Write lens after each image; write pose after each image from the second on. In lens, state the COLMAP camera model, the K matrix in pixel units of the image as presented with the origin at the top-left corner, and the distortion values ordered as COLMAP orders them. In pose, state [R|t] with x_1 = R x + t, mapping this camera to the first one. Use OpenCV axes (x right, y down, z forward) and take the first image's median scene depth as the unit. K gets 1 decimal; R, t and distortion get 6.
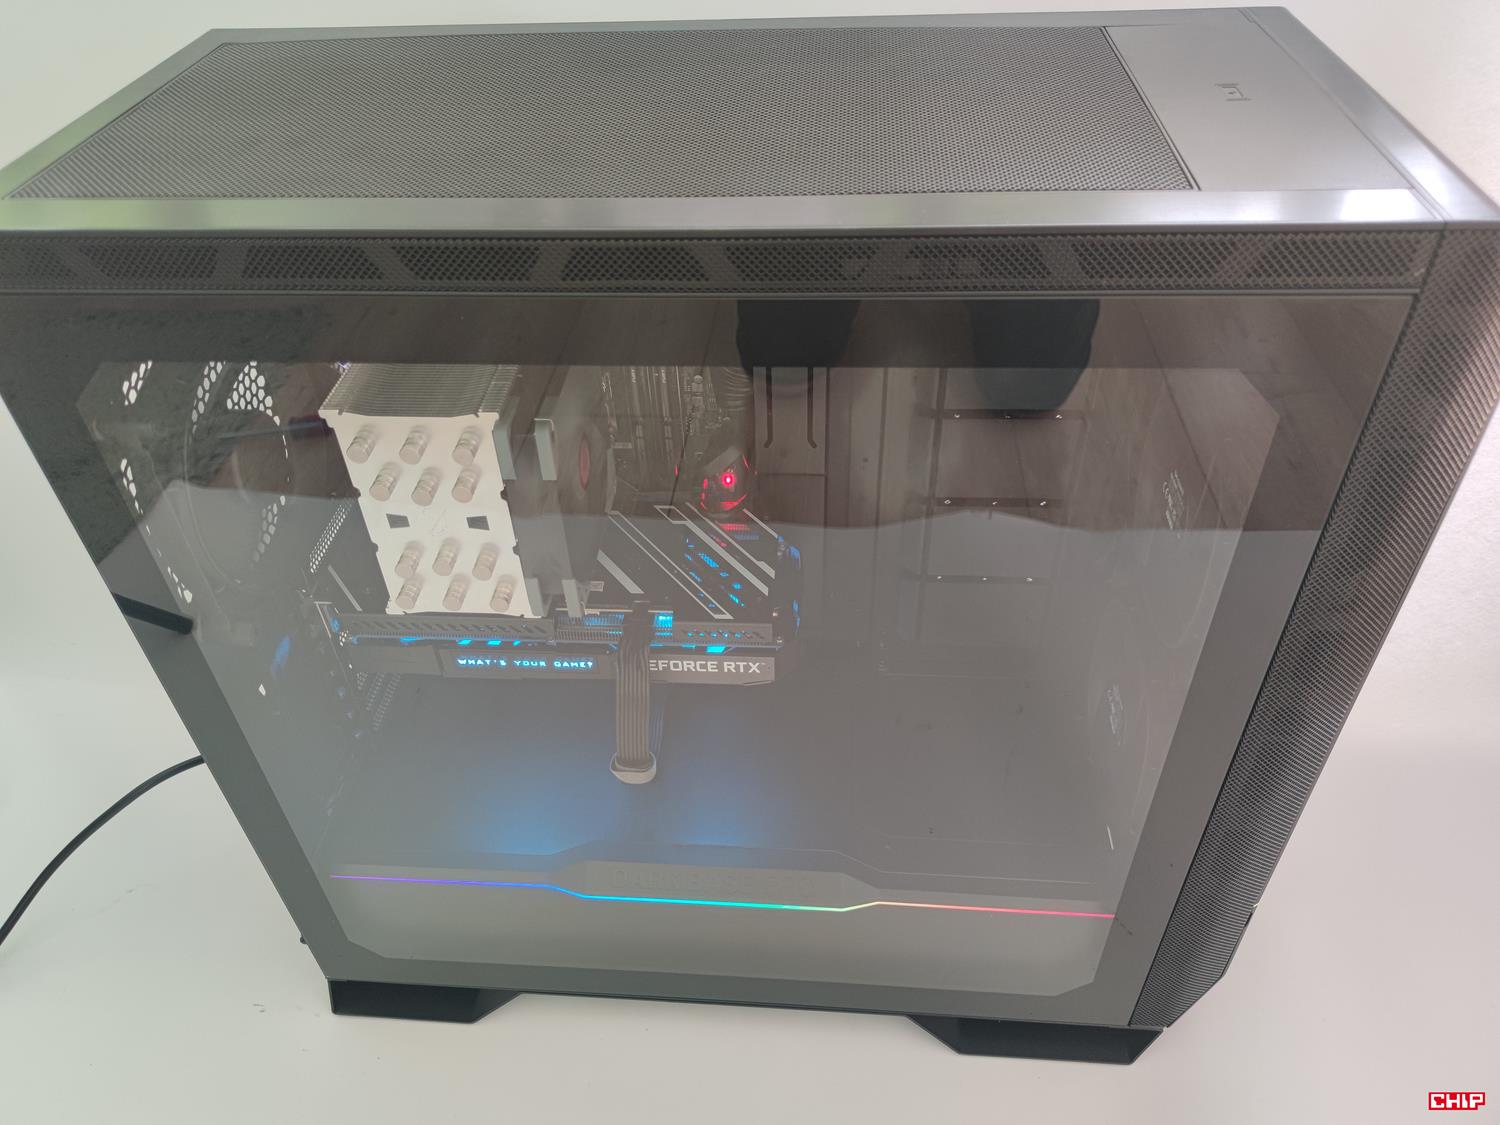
lens RADIAL K [[1089.7, 0, 753.1], [0, 1089.7, 569.3], [0, 0, 1]] dist [0.040776, -0.020155]
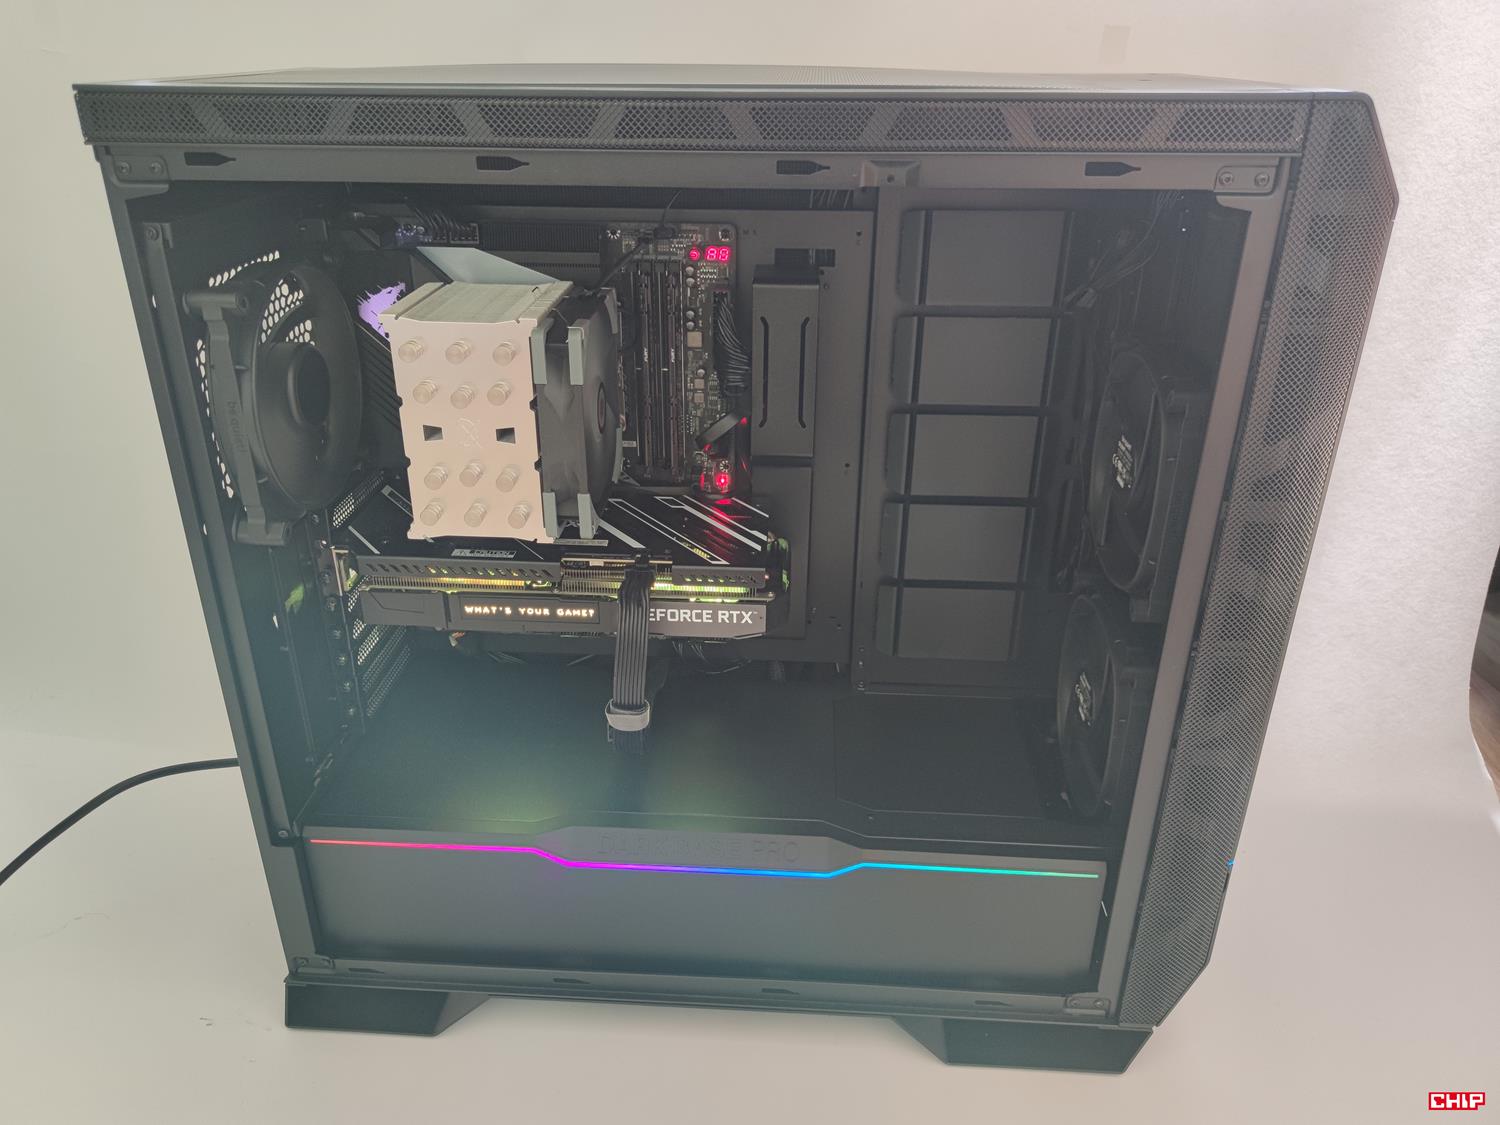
lens RADIAL K [[1089.7, 0, 756.4], [0, 1089.7, 564.6], [0, 0, 1]] dist [0.040776, -0.020155]
pose [[0.998901, 0.027344, 0.038055, -0.031432], [-0.016325, 0.964287, -0.264356, 0.320647], [-0.043925, 0.263445, 0.963674, -0.037501]]
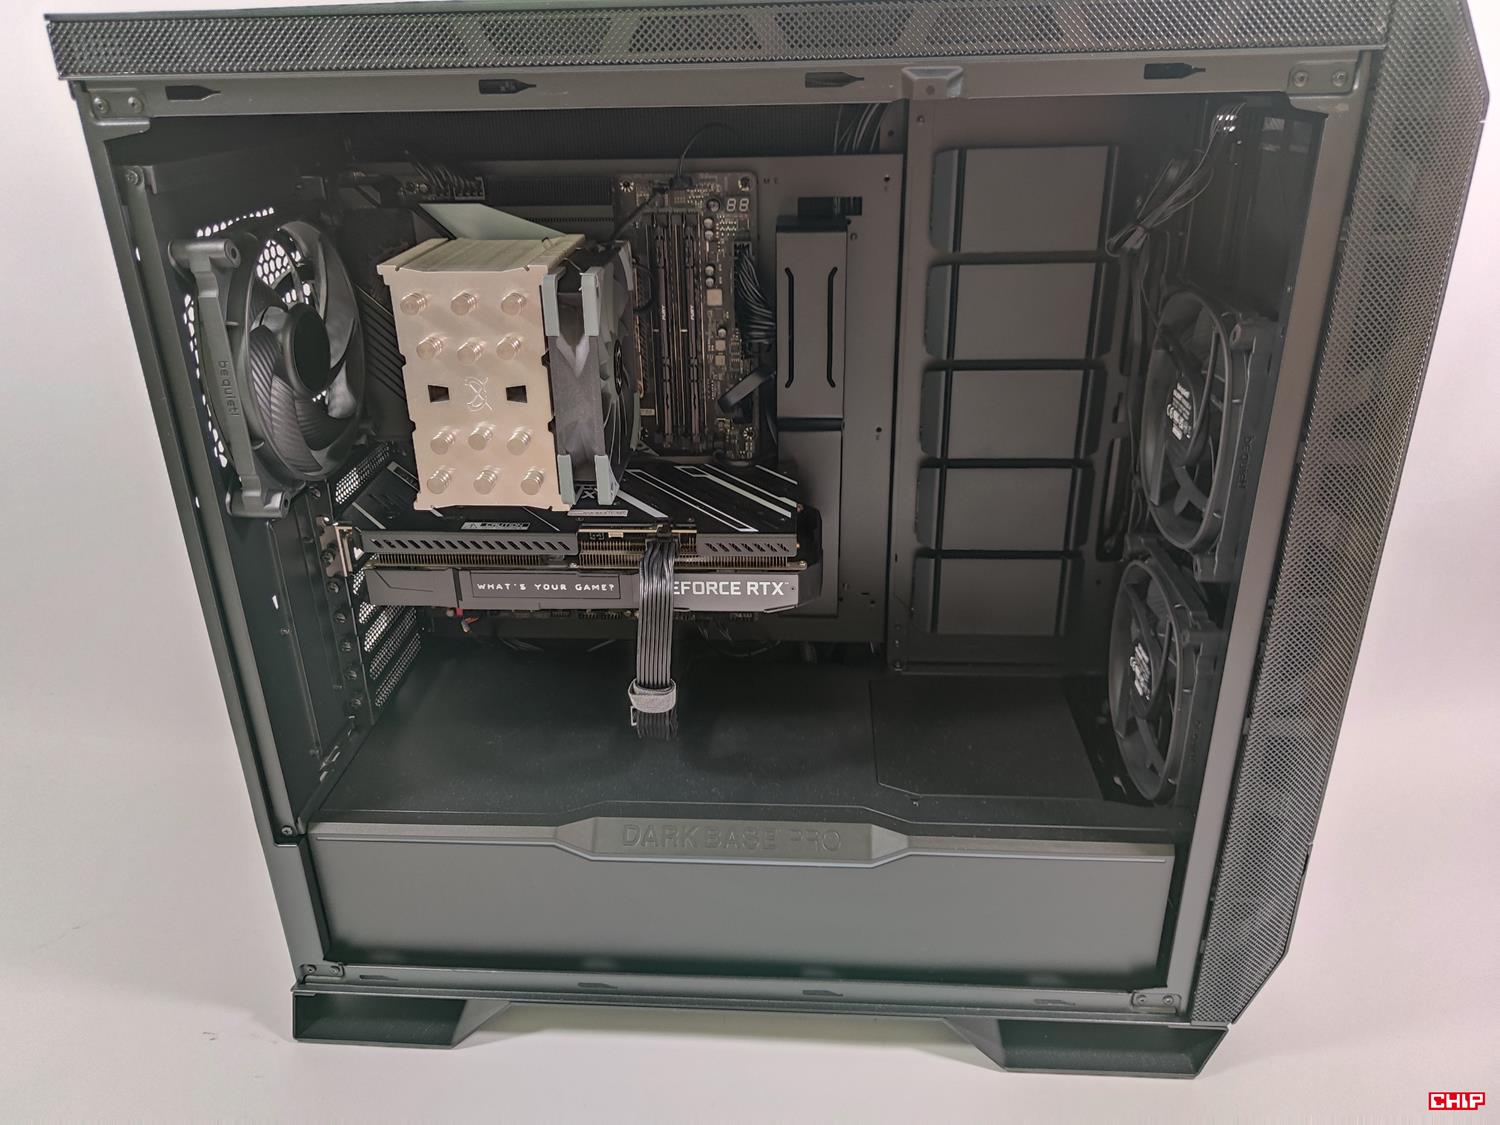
lens RADIAL K [[1099.7, 0, 756.6], [0, 1099.7, 550.8], [0, 0, 1]] dist [0.036821, -0.016751]
pose [[0.999696, 0.005384, 0.024049, -0.042425], [0.001654, 0.958981, -0.283465, 0.339922], [-0.024588, 0.283419, 0.958681, 0.032859]]
